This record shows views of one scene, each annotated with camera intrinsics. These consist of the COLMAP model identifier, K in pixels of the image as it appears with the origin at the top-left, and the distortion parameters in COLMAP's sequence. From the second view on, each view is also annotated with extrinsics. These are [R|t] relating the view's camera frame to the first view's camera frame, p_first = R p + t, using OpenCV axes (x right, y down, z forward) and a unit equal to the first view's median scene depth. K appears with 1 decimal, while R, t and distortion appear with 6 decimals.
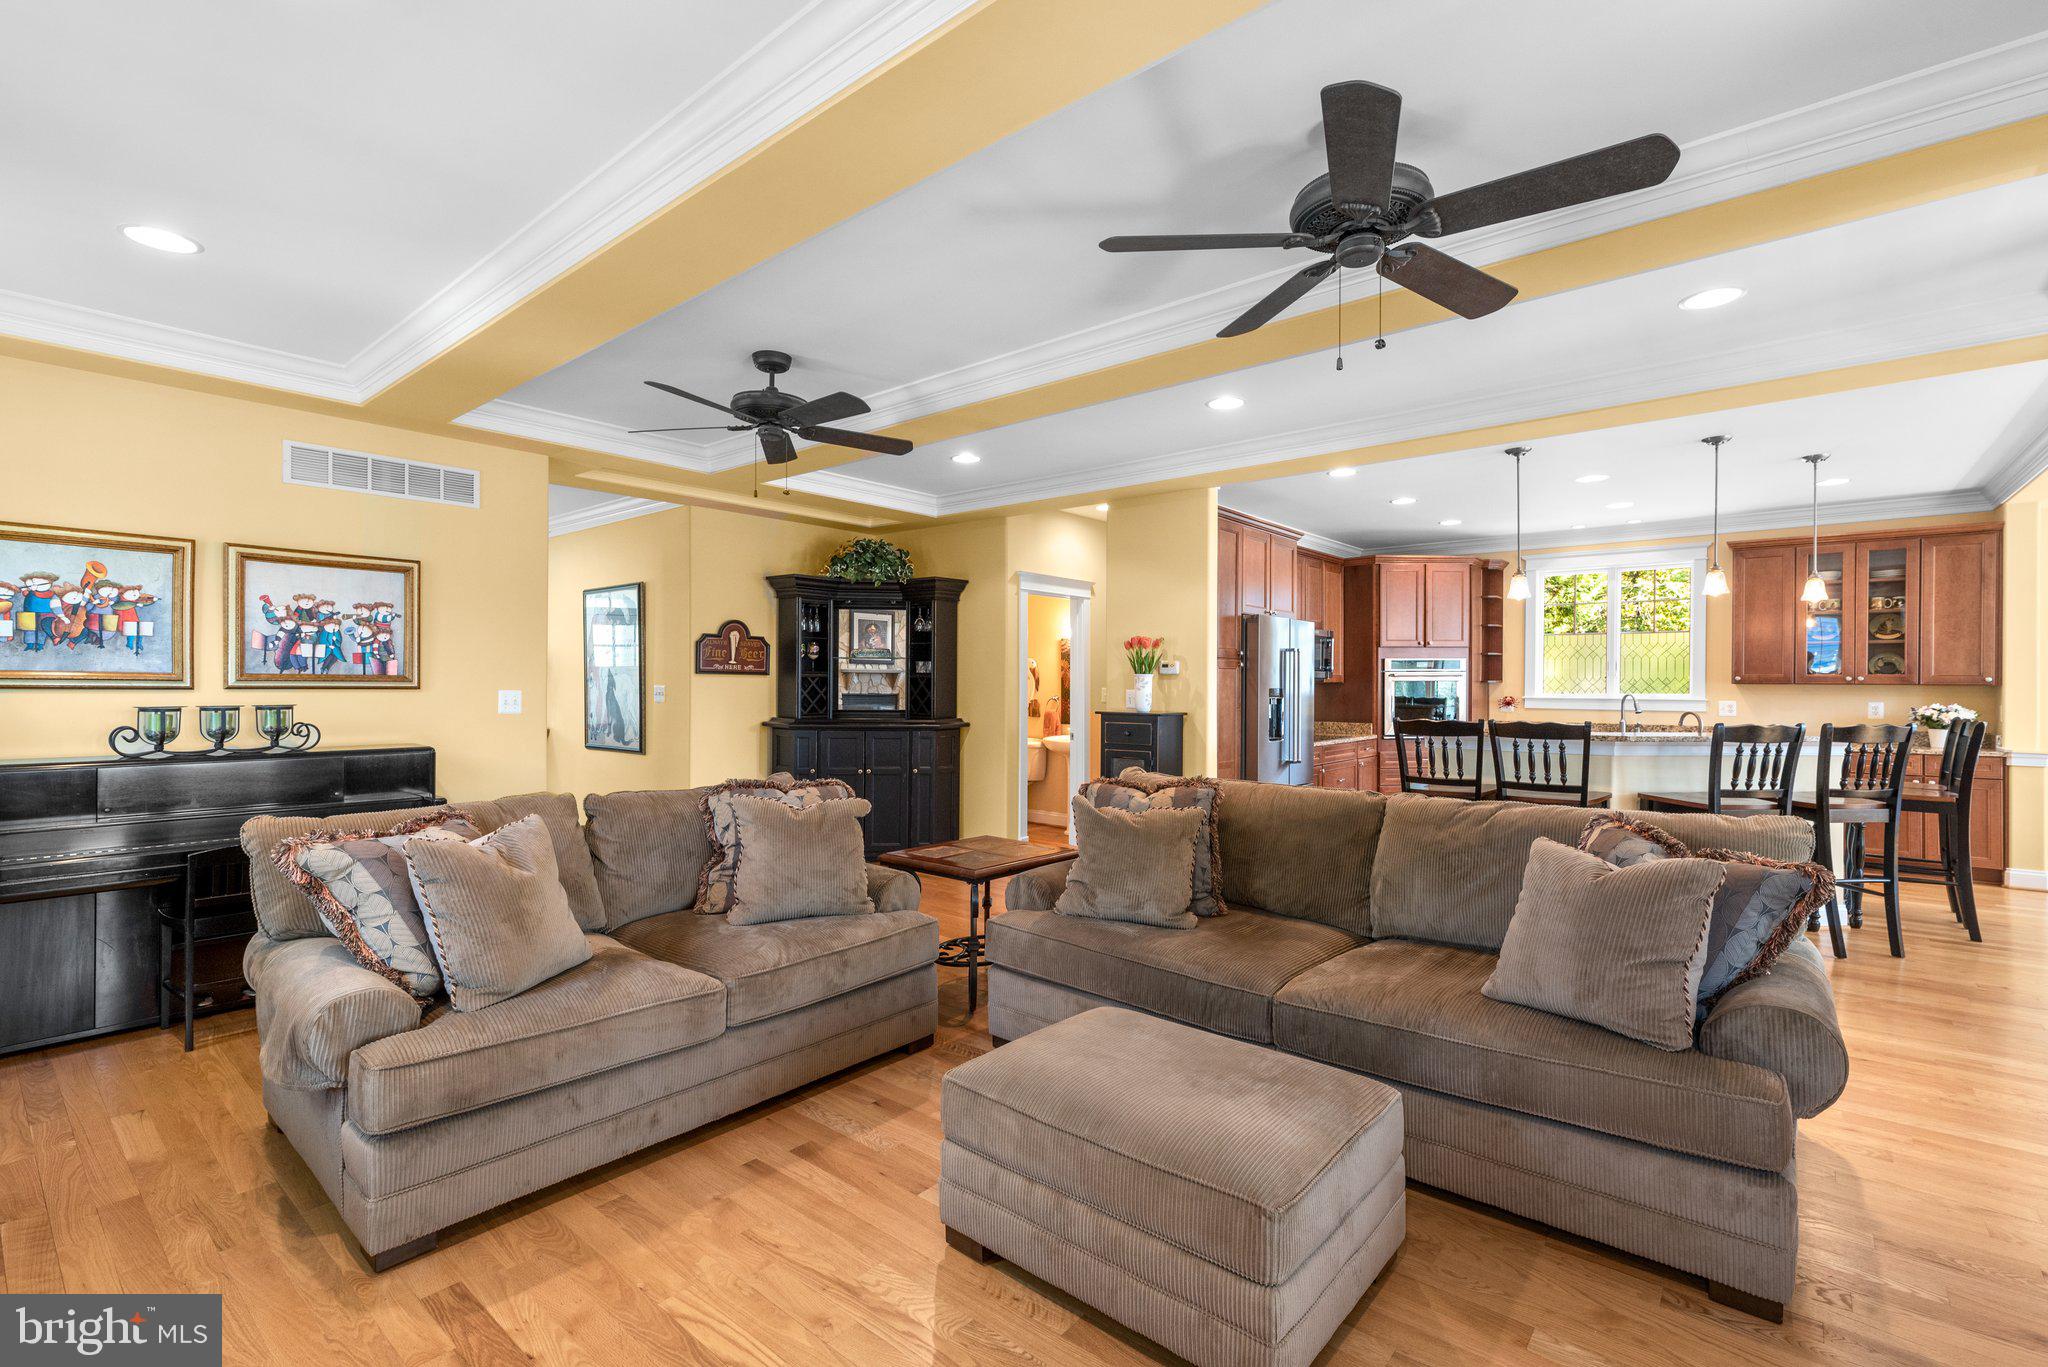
lens RADIAL K [[928.5, 0, 1021.4], [0, 928.5, 683.2], [0, 0, 1]] dist [0.002351, 0.000359]
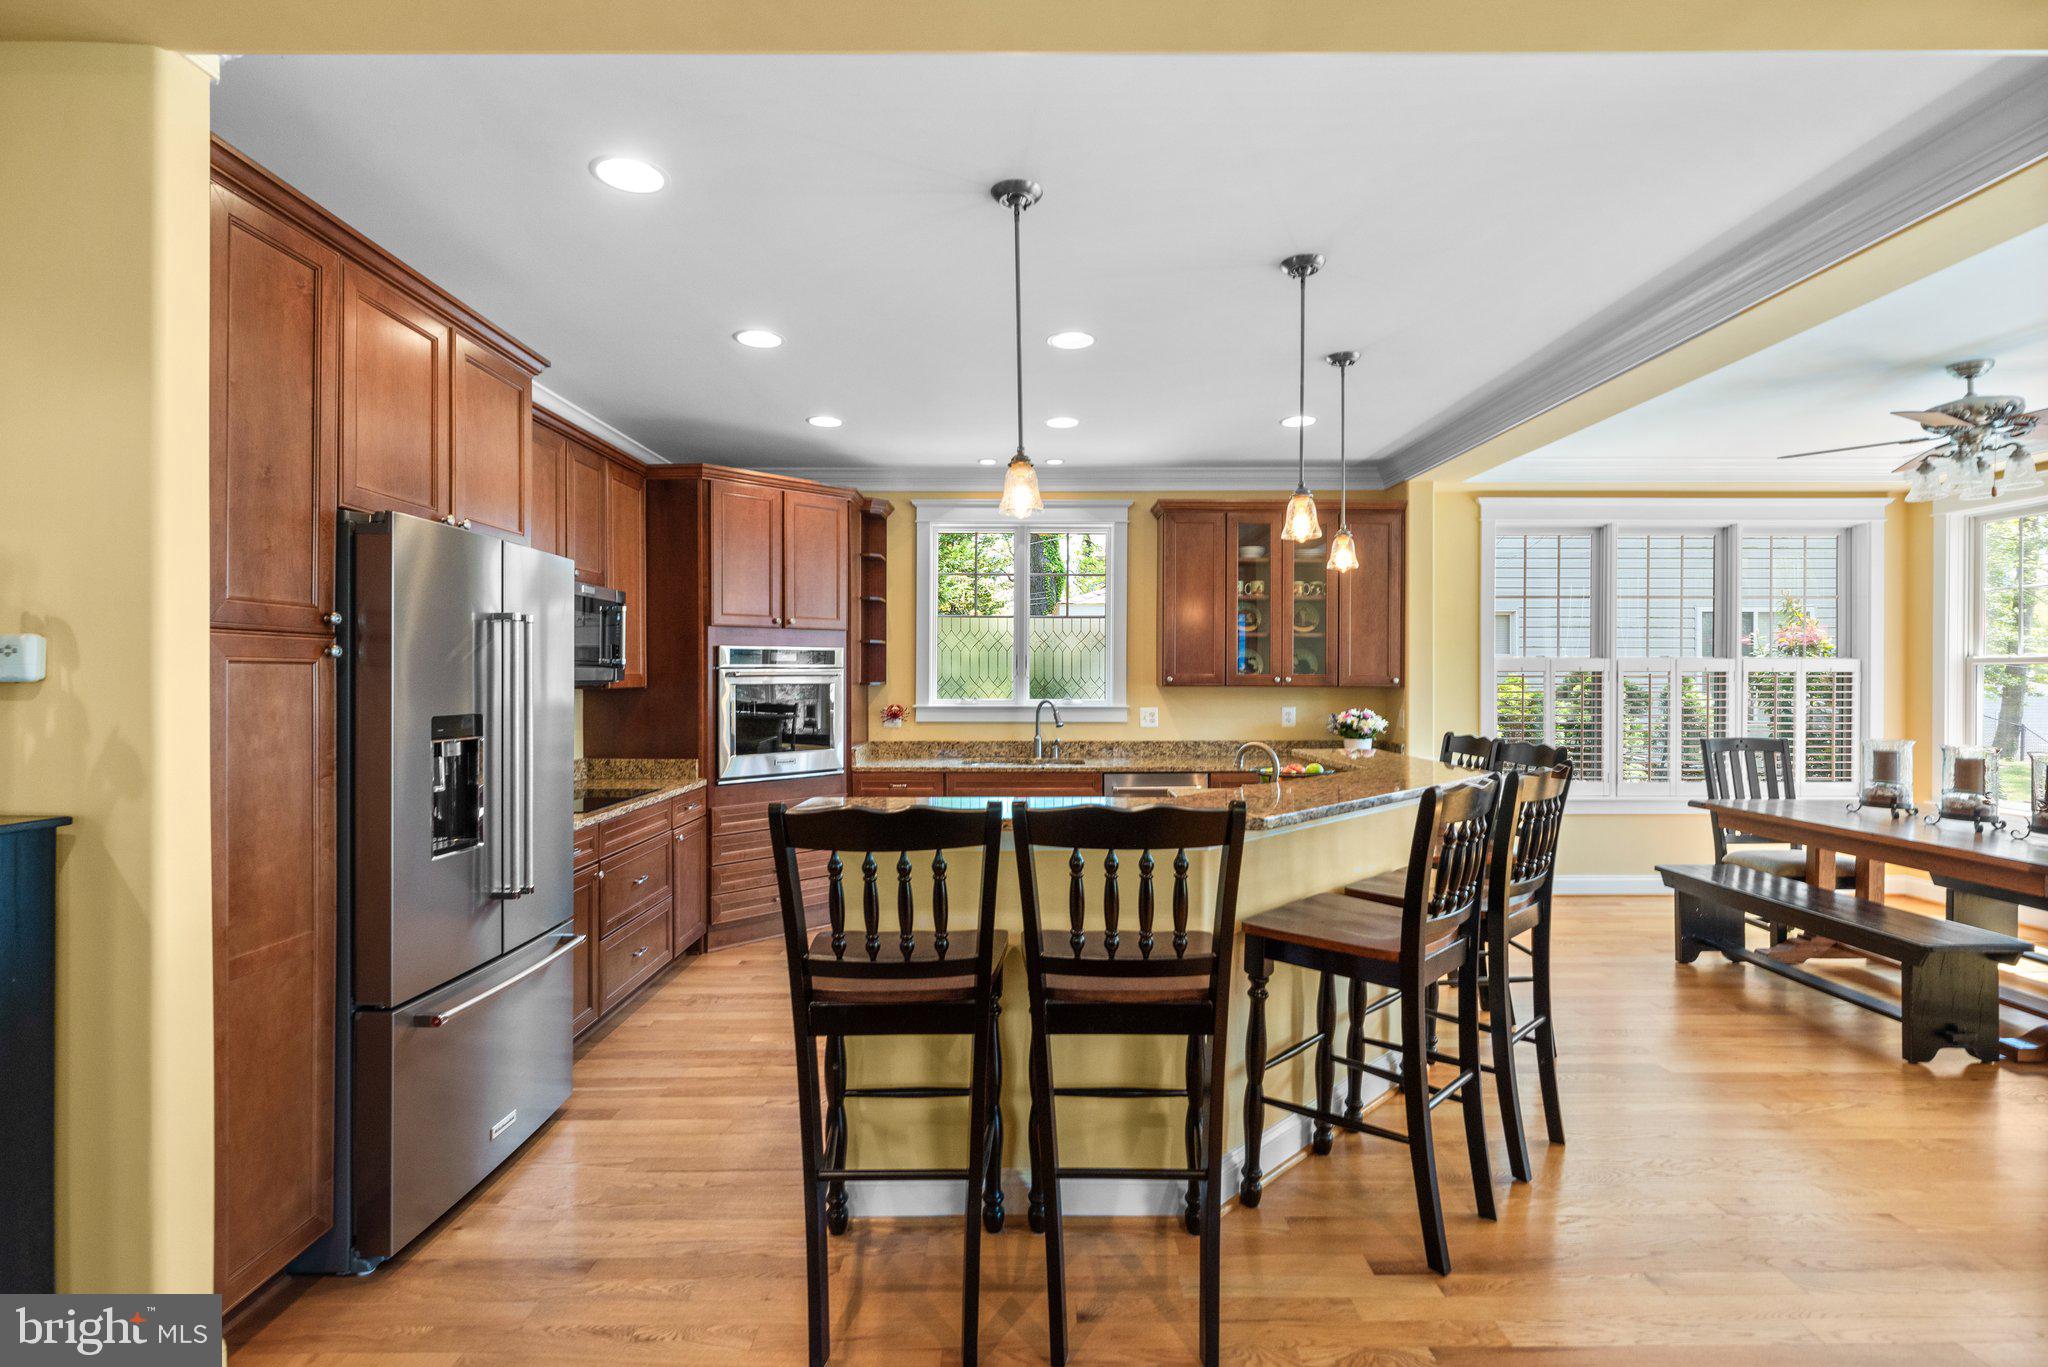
lens RADIAL K [[952.9, 0, 1025.6], [0, 952.9, 678.8], [0, 0, 1]] dist [0.004578, 0.000048]
pose [[0.764673, -0.004354, 0.644404, 0.168118], [0.002435, 0.999990, 0.003867, -0.008638], [-0.644414, -0.001388, 0.764675, 0.460238]]
